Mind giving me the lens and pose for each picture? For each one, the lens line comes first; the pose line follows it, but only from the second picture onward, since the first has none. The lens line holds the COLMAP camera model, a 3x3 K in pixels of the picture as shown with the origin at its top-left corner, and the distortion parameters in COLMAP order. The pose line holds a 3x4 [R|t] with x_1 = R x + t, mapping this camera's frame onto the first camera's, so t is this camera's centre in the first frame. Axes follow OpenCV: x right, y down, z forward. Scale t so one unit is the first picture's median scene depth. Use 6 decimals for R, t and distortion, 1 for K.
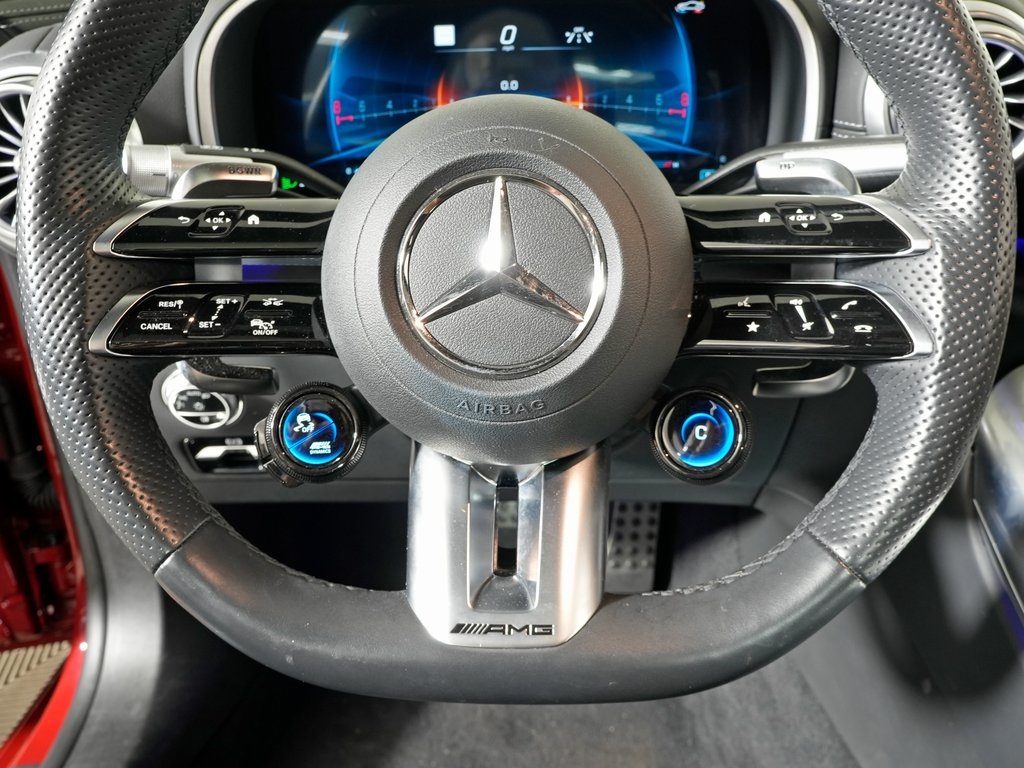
lens RADIAL K [[999.2, 0, 515.1], [0, 999.2, 390.6], [0, 0, 1]] dist [0.000405, 0.000000]
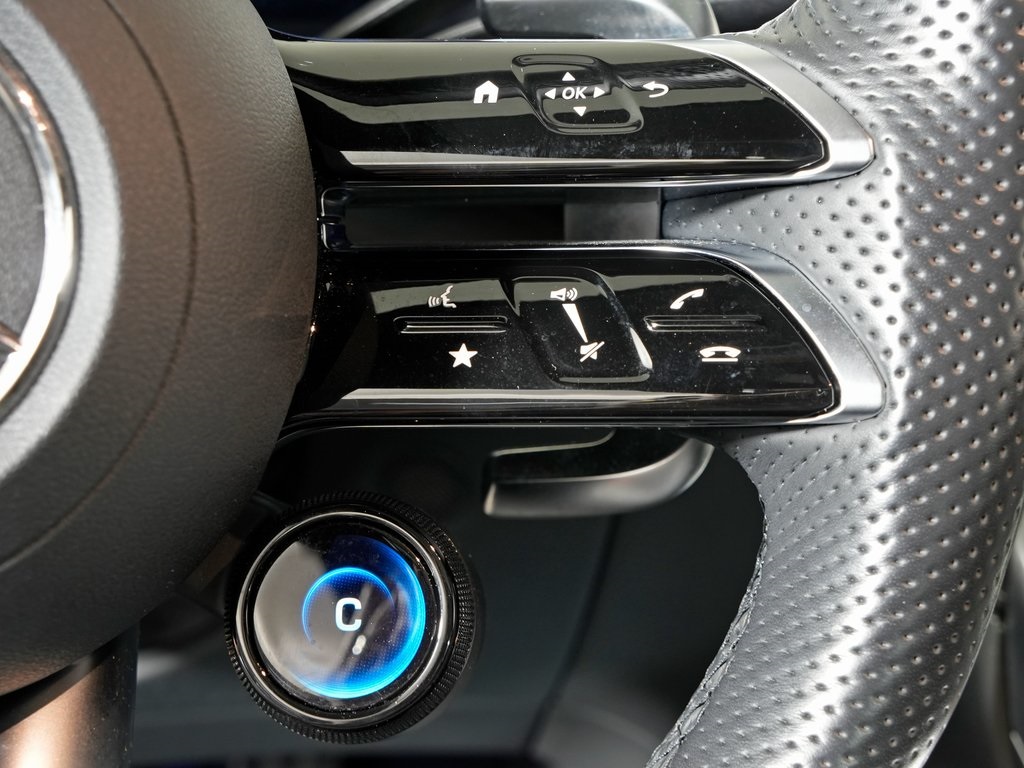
lens RADIAL K [[1721.3, 0, 511.2], [0, 1721.3, 387.6], [0, 0, 1]] dist [0.322542, 0.000000]
pose [[0.992535, -0.025366, 0.119294, 0.162675], [0.028624, 0.999261, -0.025671, -0.029698], [-0.118554, 0.028893, 0.992527, 0.267741]]
